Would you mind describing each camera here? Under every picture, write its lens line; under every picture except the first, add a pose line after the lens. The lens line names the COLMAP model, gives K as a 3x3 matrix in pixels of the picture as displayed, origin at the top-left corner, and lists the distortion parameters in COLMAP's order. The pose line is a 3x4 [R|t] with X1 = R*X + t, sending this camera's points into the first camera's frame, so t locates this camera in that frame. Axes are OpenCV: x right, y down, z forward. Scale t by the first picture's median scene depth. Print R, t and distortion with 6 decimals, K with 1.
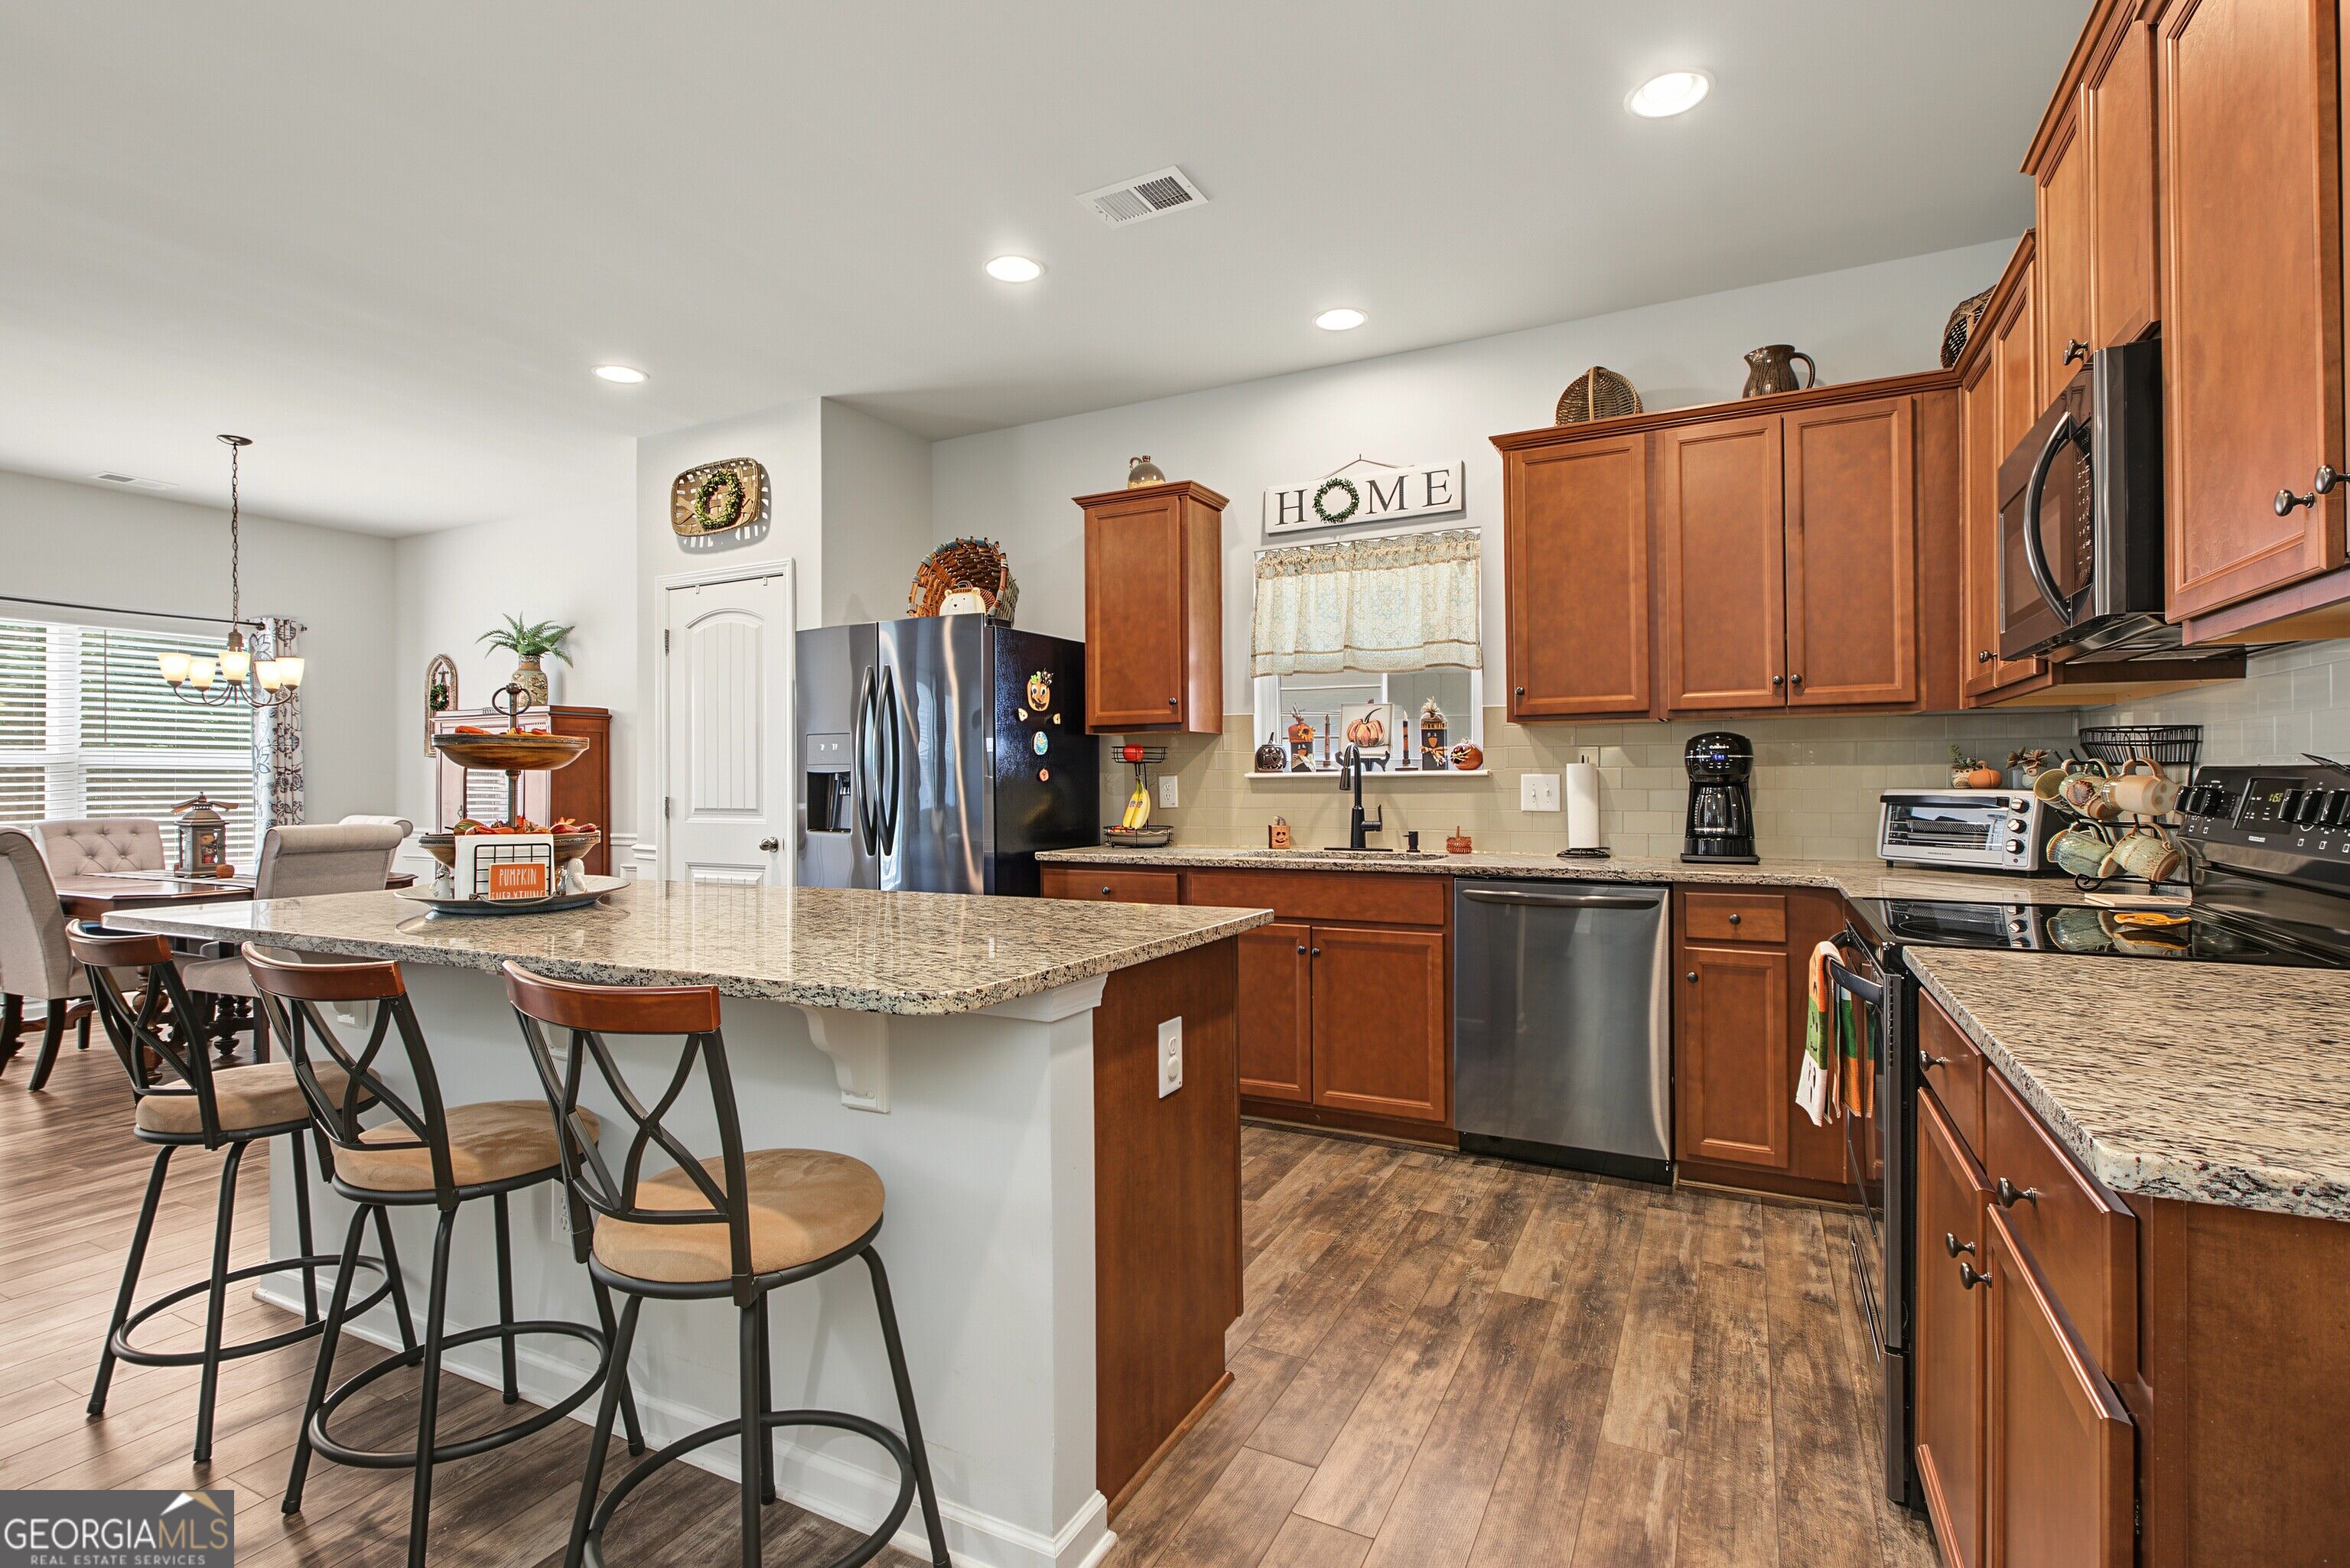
lens RADIAL K [[1117.3, 0, 1156.1], [0, 1117.3, 769.8], [0, 0, 1]] dist [-0.020780, 0.023045]
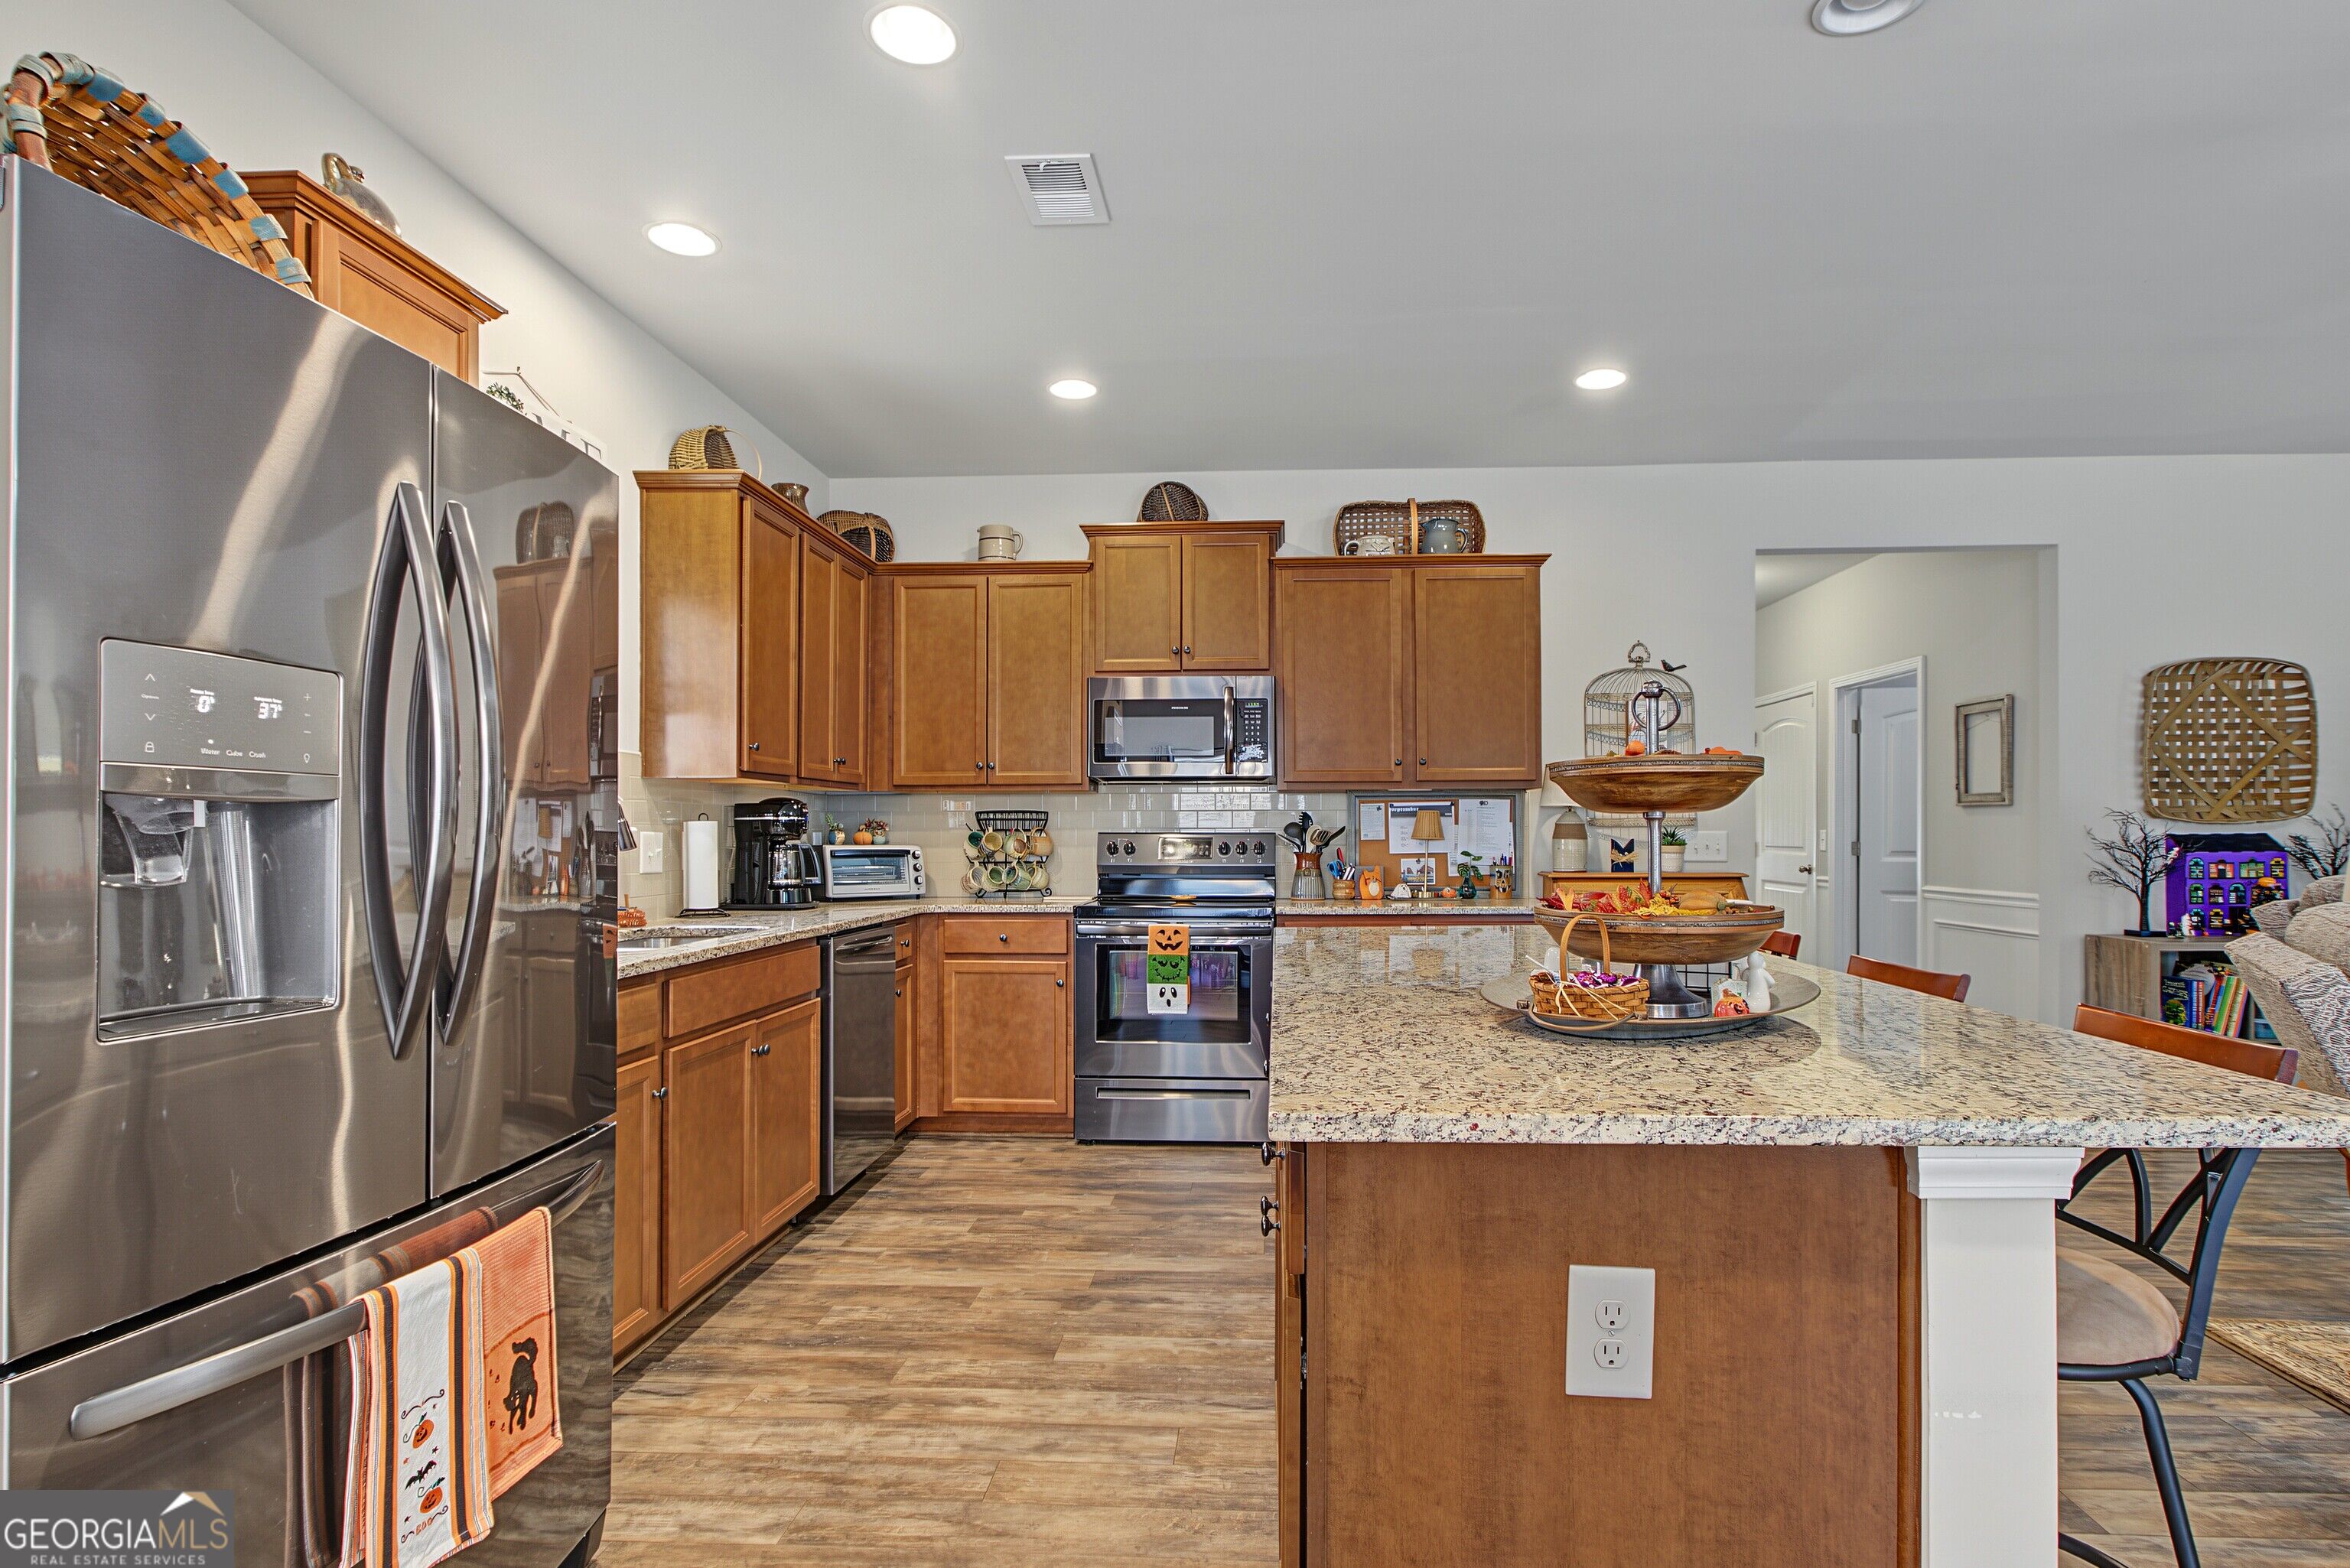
lens RADIAL K [[1174.6, 0, 1221.4], [0, 1174.6, 828.8], [0, 0, 1]] dist [-0.001076, 0.001055]
pose [[-0.422018, 0.011968, 0.906508, -0.671157], [-0.005069, 0.999866, -0.015560, 0.013098], [-0.906573, -0.011161, -0.421901, 0.930375]]
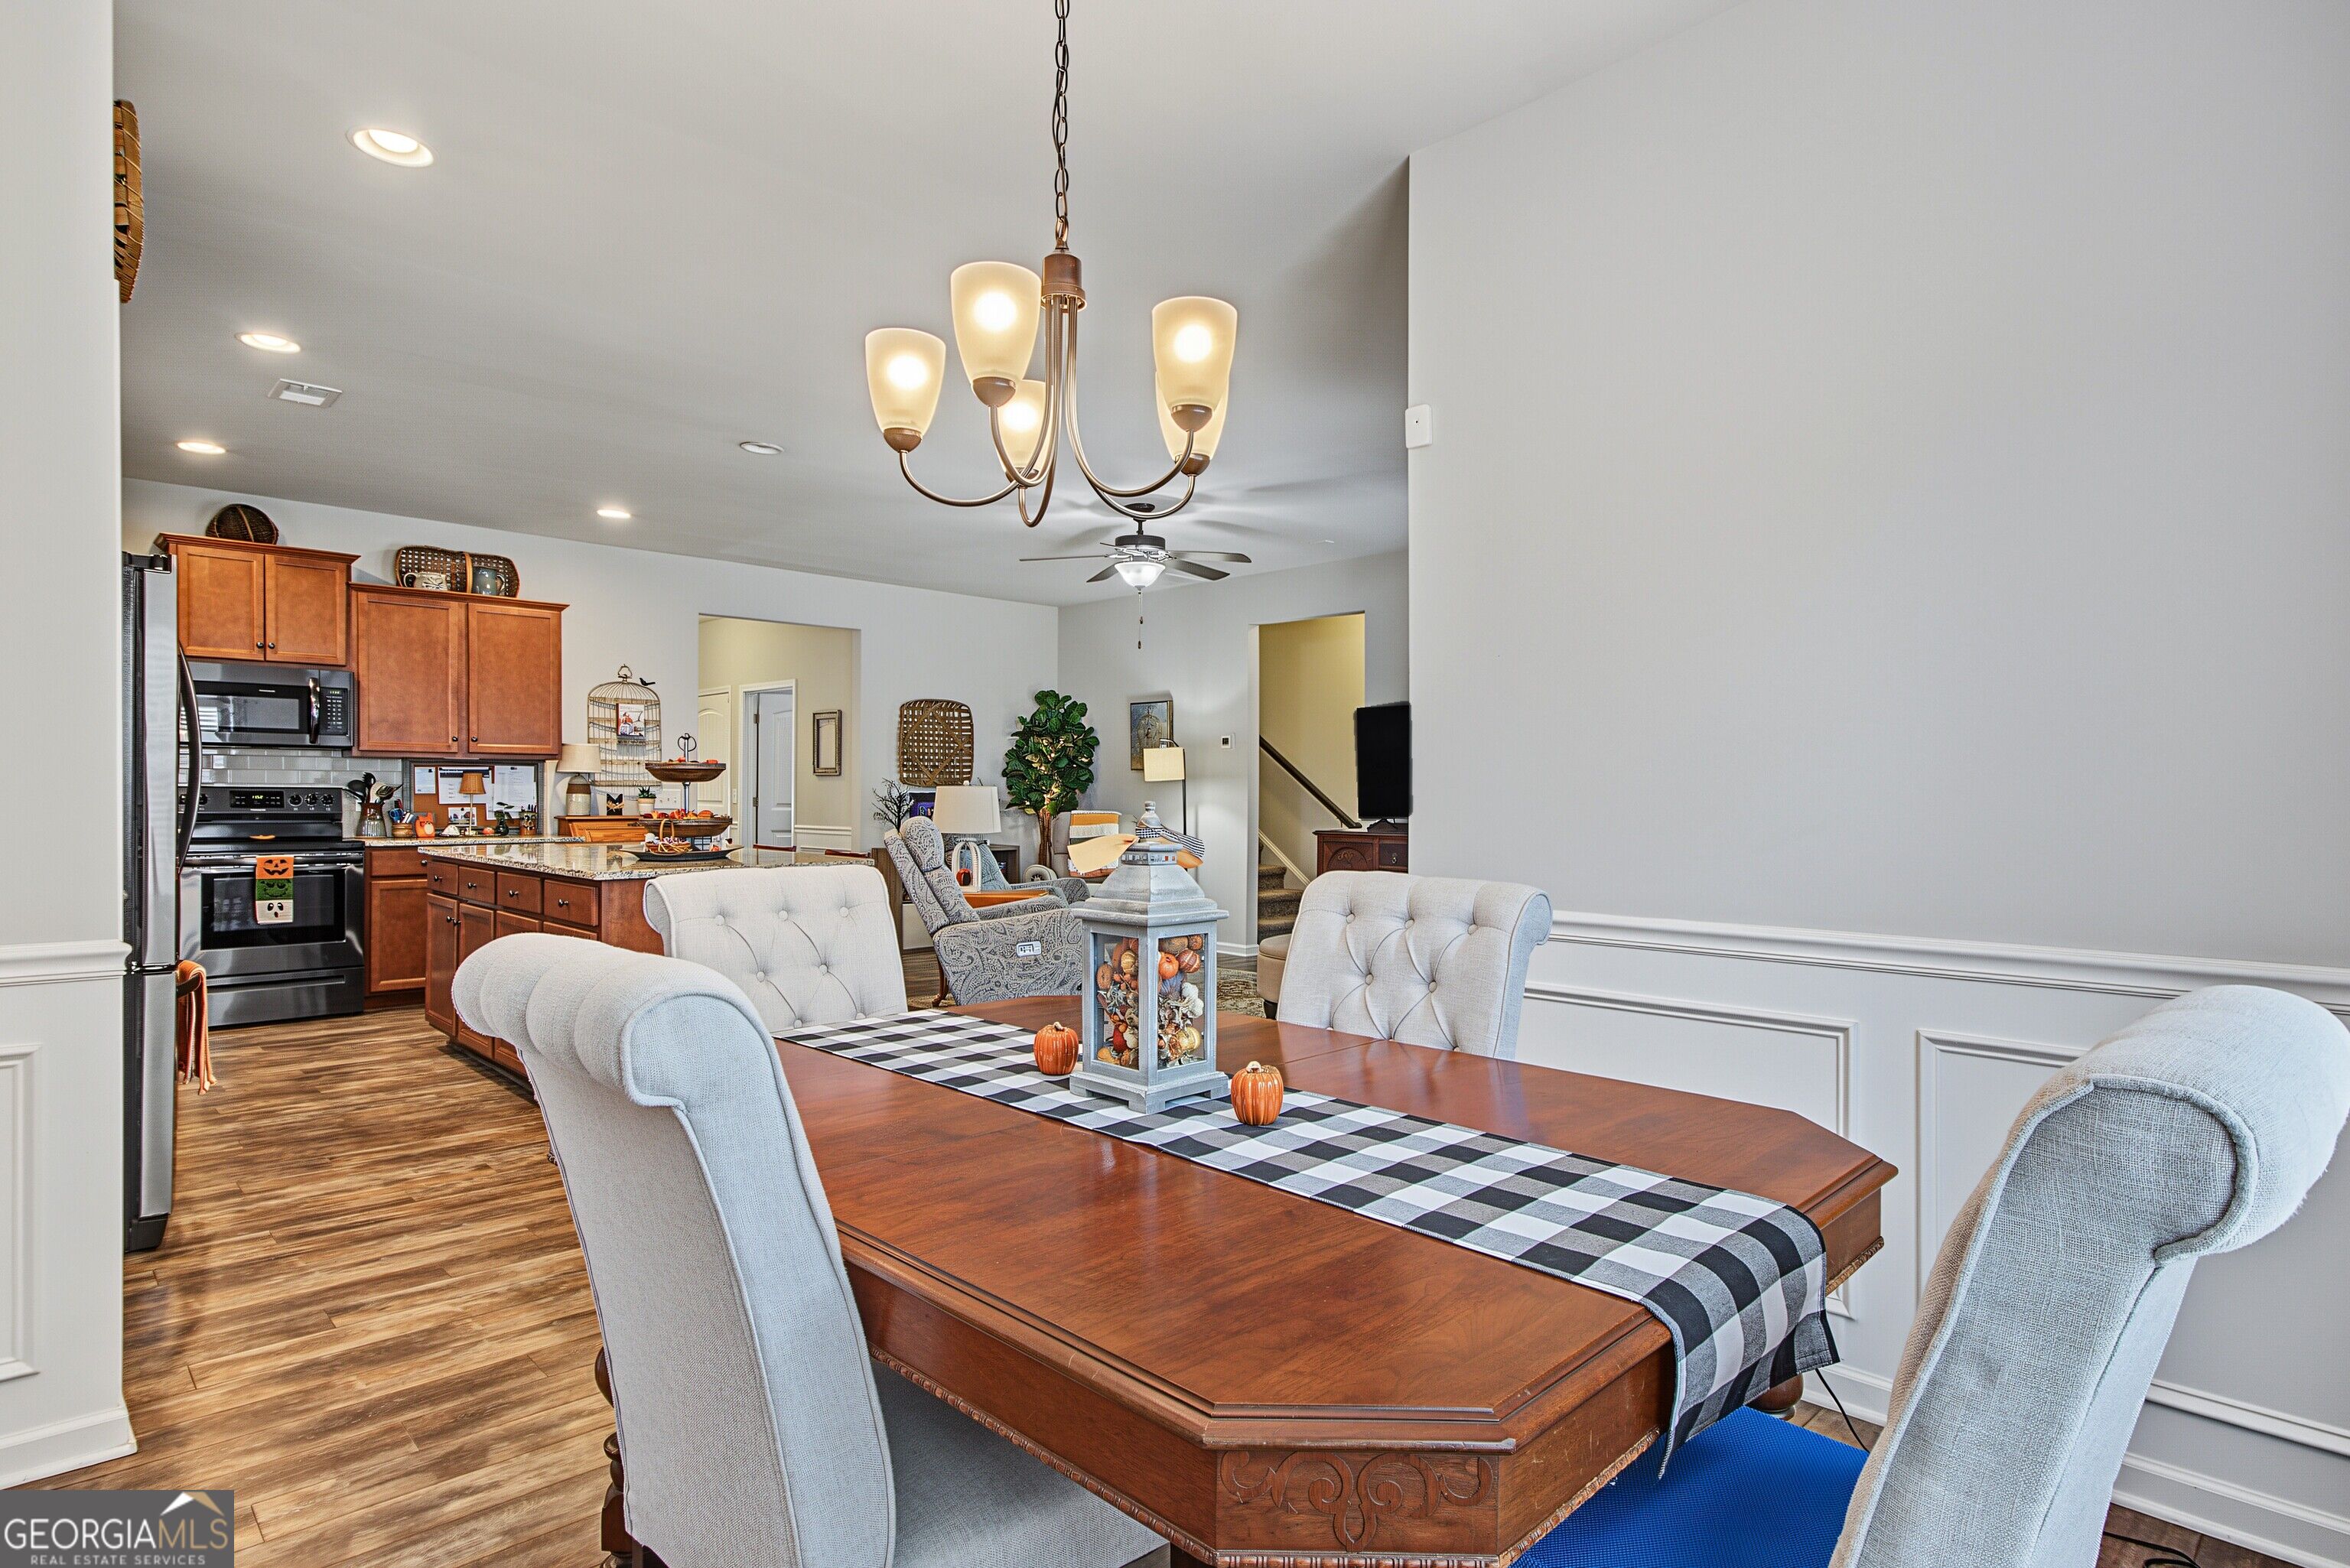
lens RADIAL K [[1232.7, 0, 1130.9], [0, 1232.7, 793.3], [0, 0, 1]] dist [-0.000003, 0.098344]
pose [[-0.941789, 0.002337, 0.336196, -1.162867], [-0.001942, 0.999921, -0.012392, 0.023978], [-0.336198, -0.012324, -0.941711, 1.596089]]
